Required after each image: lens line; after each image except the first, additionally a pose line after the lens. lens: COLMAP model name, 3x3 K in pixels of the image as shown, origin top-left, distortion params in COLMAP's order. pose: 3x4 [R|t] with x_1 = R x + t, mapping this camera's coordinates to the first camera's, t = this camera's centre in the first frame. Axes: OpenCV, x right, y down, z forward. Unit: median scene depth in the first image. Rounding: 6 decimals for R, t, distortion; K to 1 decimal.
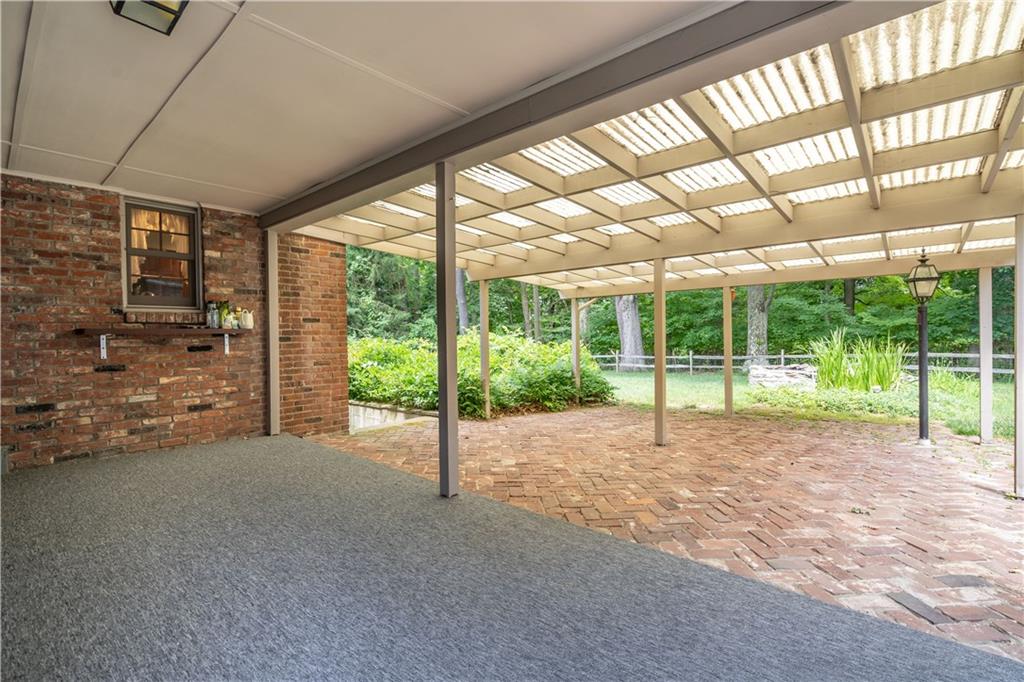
lens RADIAL K [[462.3, 0, 512.9], [0, 462.3, 341.2], [0, 0, 1]] dist [-0.000594, 0.000699]
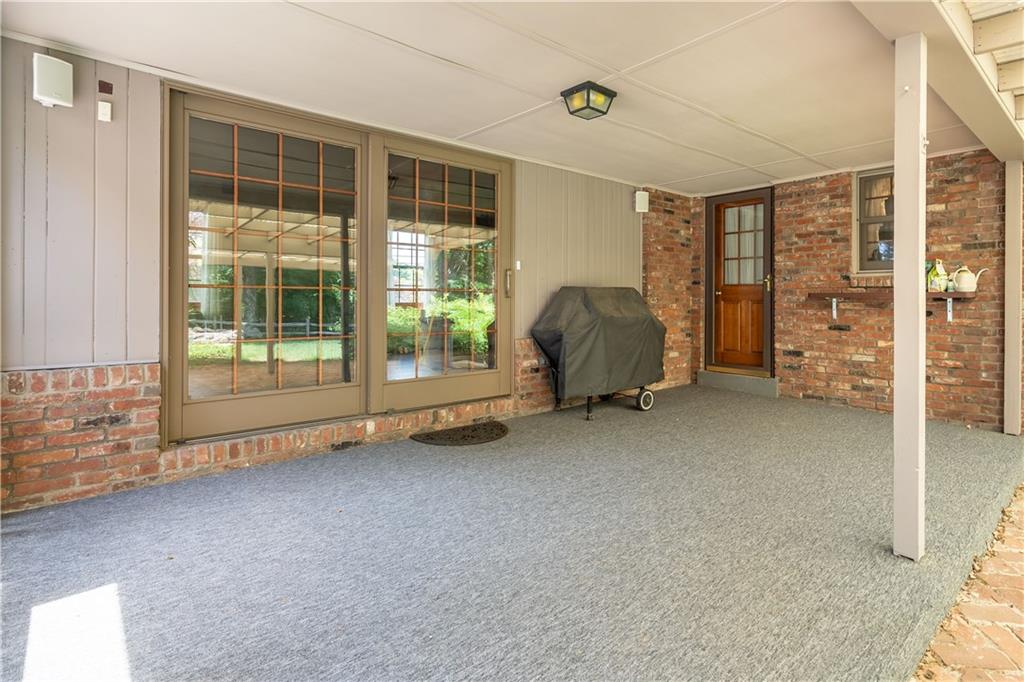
lens RADIAL K [[462.3, 0, 526.9], [0, 462.3, 293.7], [0, 0, 1]] dist [-0.000594, 0.000699]
pose [[-0.082655, -0.002908, -0.996574, 0.330161], [-0.017435, 0.999847, -0.001471, -0.009778], [0.996426, 0.017253, -0.082693, 0.322967]]
